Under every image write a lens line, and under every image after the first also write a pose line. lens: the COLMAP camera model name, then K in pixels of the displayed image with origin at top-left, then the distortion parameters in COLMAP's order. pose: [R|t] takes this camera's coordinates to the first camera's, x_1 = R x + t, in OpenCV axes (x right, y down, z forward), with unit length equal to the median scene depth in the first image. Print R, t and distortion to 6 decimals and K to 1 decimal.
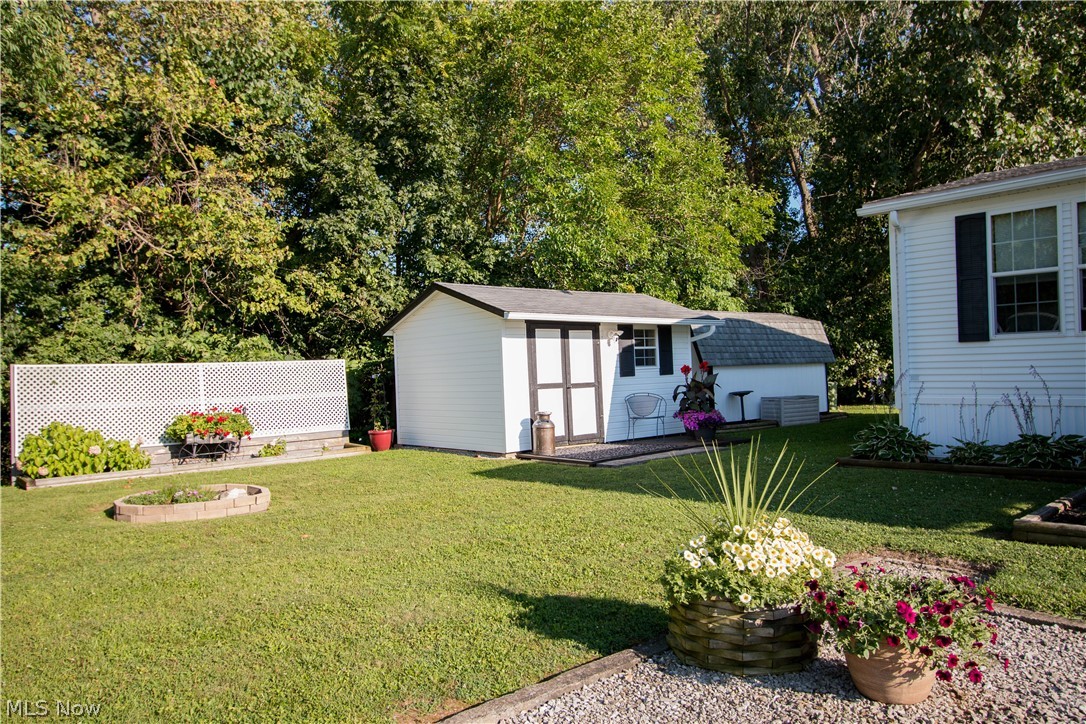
lens RADIAL K [[797.5, 0, 542.5], [0, 797.5, 362.0], [0, 0, 1]] dist [0.000281, 0.007059]
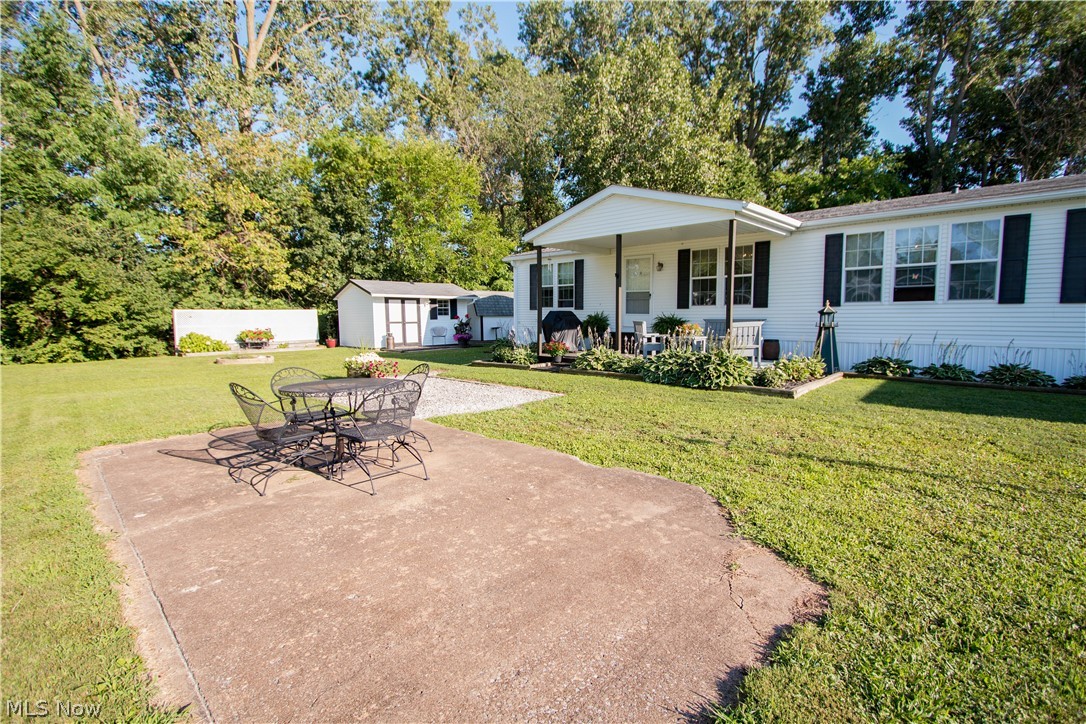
lens RADIAL K [[494.8, 0, 544.7], [0, 494.8, 362.8], [0, 0, 1]] dist [-0.015704, 0.001290]
pose [[0.995476, 0.015995, 0.093662, 0.310514], [-0.025813, 0.994182, 0.104577, -0.017922], [-0.091444, -0.106522, 0.990097, -0.563256]]
